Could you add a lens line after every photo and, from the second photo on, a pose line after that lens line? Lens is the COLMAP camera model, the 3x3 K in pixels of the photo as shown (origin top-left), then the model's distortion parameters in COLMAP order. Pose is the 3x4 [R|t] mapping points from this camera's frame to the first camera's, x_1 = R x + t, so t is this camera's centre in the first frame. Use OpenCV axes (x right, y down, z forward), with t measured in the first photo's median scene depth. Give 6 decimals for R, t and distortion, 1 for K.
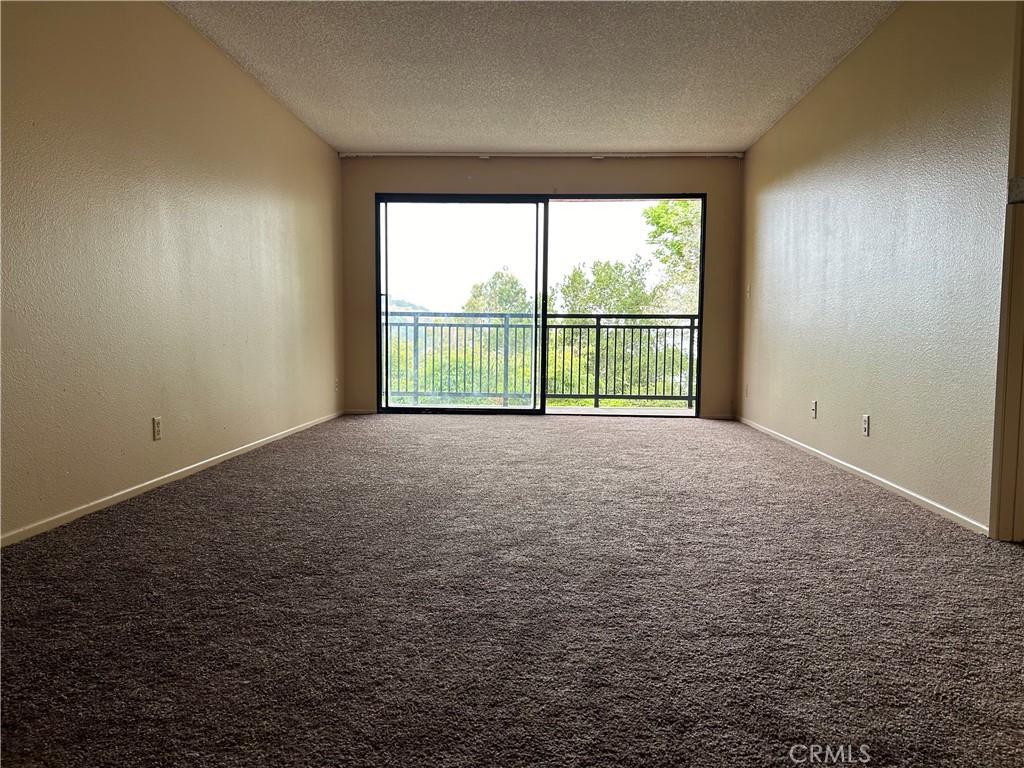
lens RADIAL K [[769.4, 0, 510.6], [0, 769.4, 389.9], [0, 0, 1]] dist [0.045119, -0.045578]
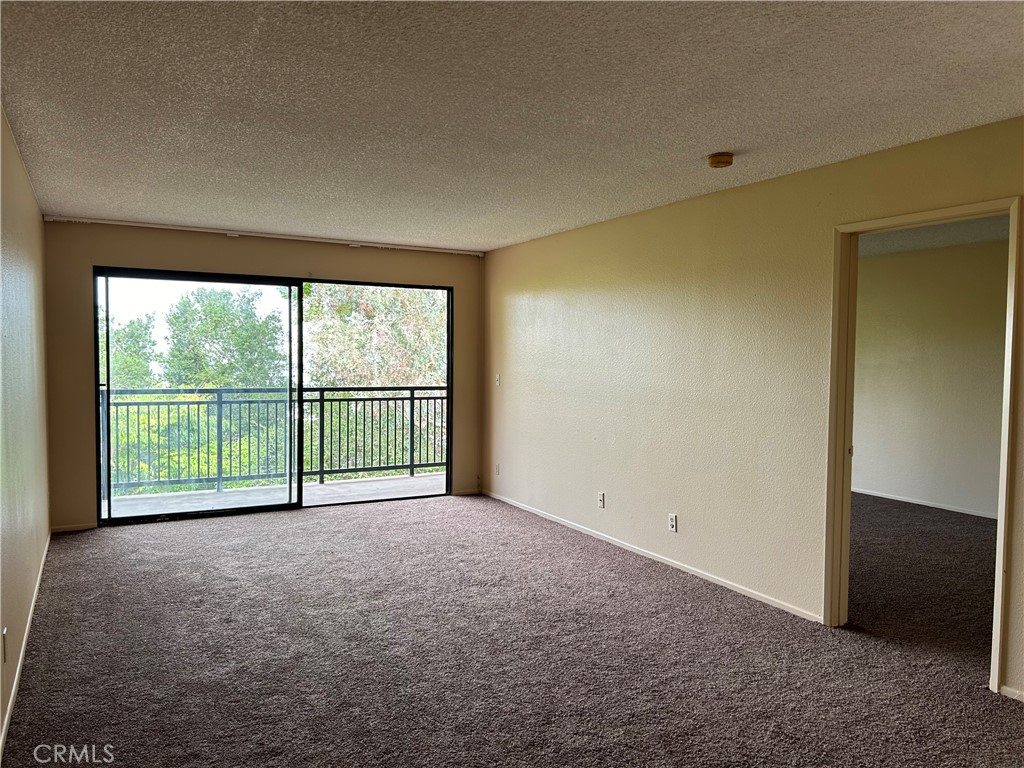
lens RADIAL K [[769.4, 0, 518.0], [0, 769.4, 387.5], [0, 0, 1]] dist [0.045119, -0.045578]
pose [[0.852058, -0.025306, 0.522836, -0.226115], [0.036658, 0.999263, -0.011375, -0.096017], [-0.522163, 0.028858, 0.852358, 0.044677]]
